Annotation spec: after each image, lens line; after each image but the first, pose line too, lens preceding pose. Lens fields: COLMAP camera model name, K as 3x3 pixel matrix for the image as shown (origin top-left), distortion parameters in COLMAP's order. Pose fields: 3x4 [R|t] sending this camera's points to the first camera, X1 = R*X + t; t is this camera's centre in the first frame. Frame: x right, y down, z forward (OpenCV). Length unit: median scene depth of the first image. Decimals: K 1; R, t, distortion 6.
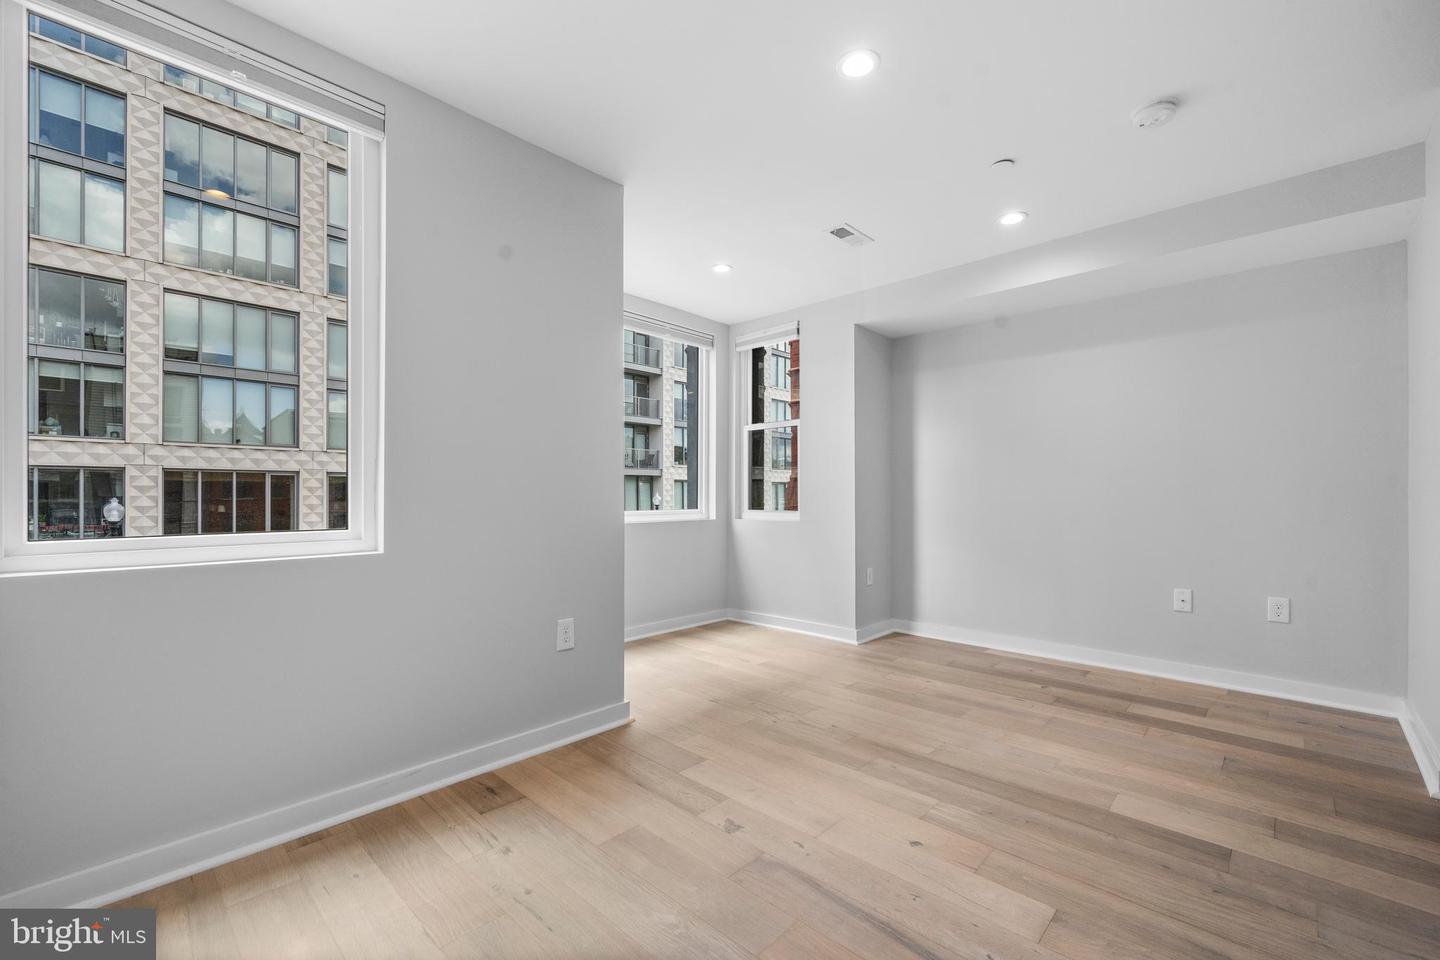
lens RADIAL K [[602.8, 0, 724.1], [0, 602.8, 490.2], [0, 0, 1]] dist [0.000222, -0.000101]
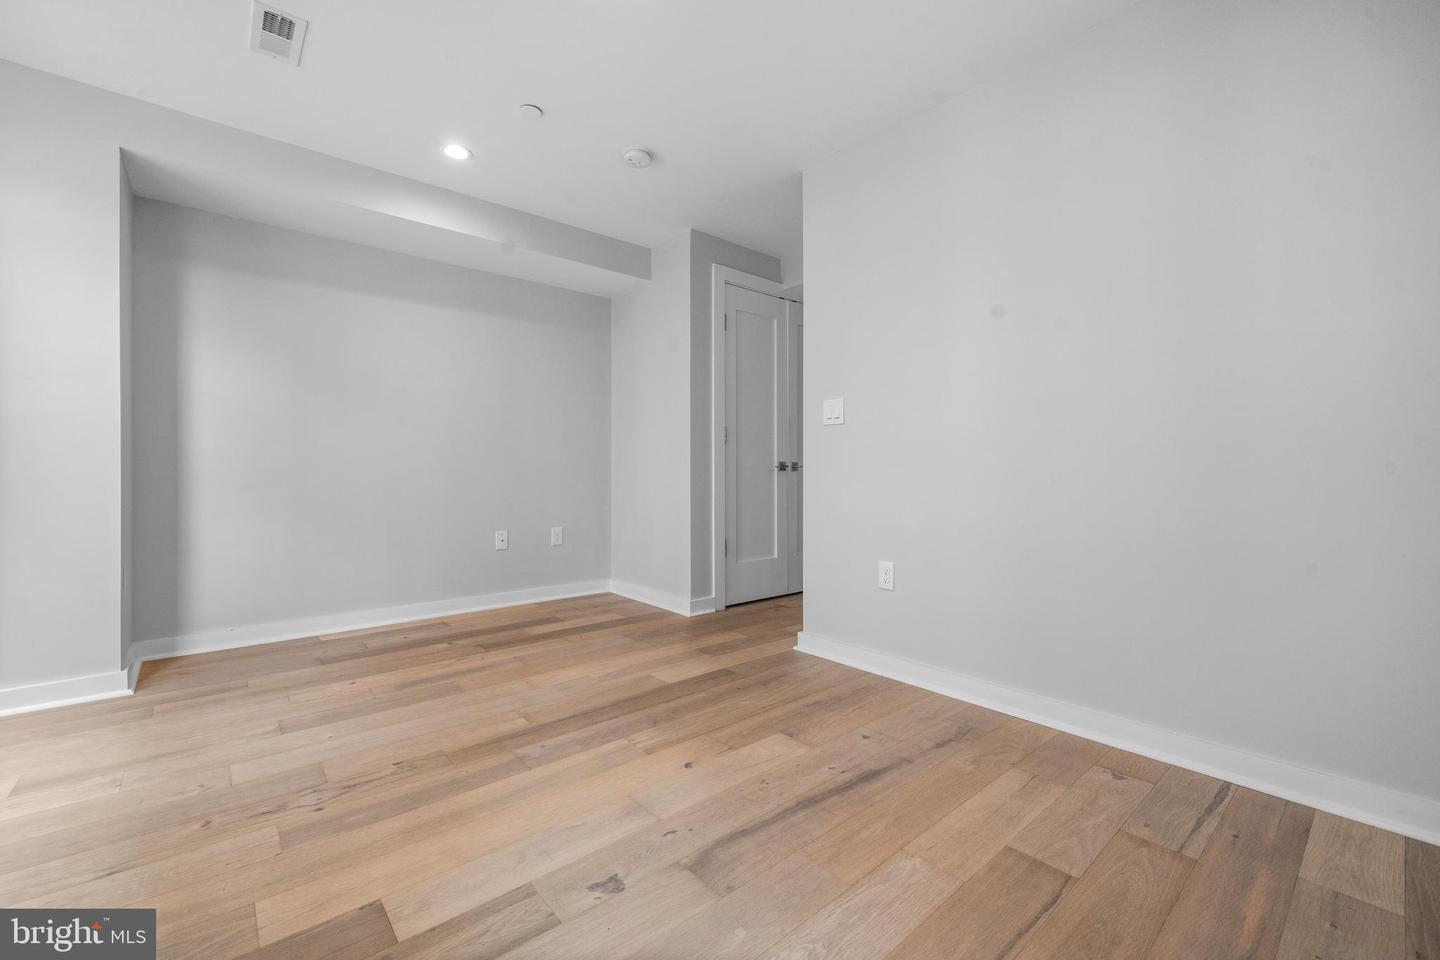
lens RADIAL K [[592.5, 0, 723.3], [0, 592.5, 474.5], [0, 0, 1]] dist [-0.000454, -0.000038]
pose [[0.097799, -0.006888, 0.995182, -0.392675], [-0.007199, 0.999945, 0.007628, 0.041888], [-0.995180, -0.007911, 0.097745, 0.476905]]
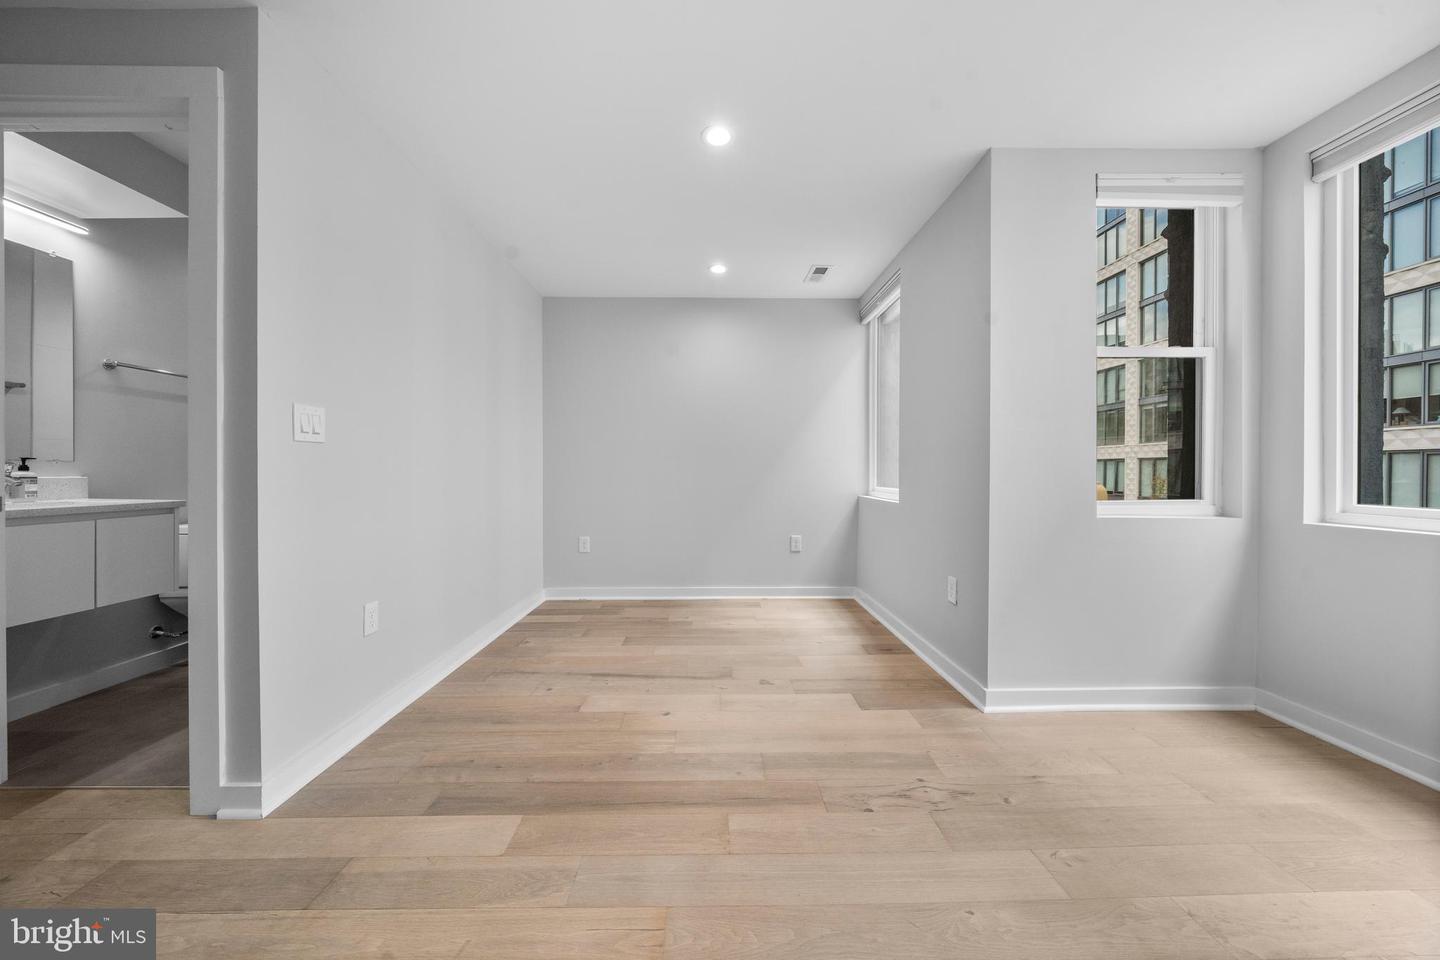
lens RADIAL K [[488.1, 0, 720.6], [0, 488.1, 473.6], [0, 0, 1]] dist [-0.000553, 0.000041]
pose [[-0.715993, 0.001725, -0.698105, 0.588287], [0.002581, 0.999997, -0.000177, 0.006359], [0.698103, -0.001929, -0.715995, 1.090613]]
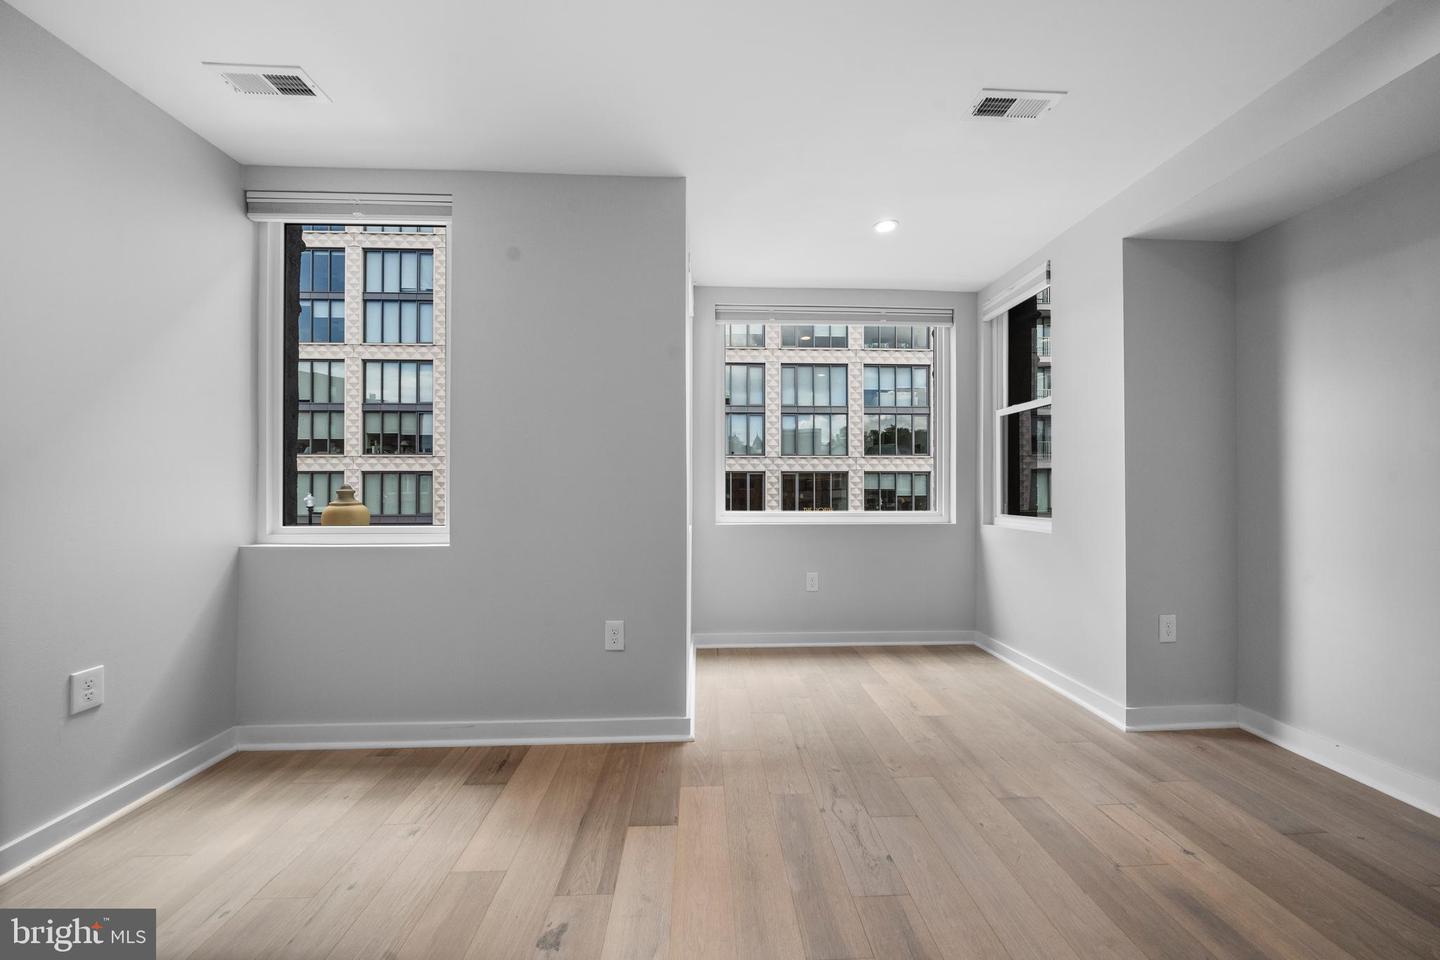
lens RADIAL K [[495.1, 0, 720.0], [0, 495.1, 480.0], [0, 0, 1]] dist [-0.007482, -0.000028]
pose [[0.716231, -0.008548, -0.697811, 0.363629], [0.004853, 0.999962, -0.007268, -0.014880], [0.697847, 0.001819, 0.716245, 0.414040]]
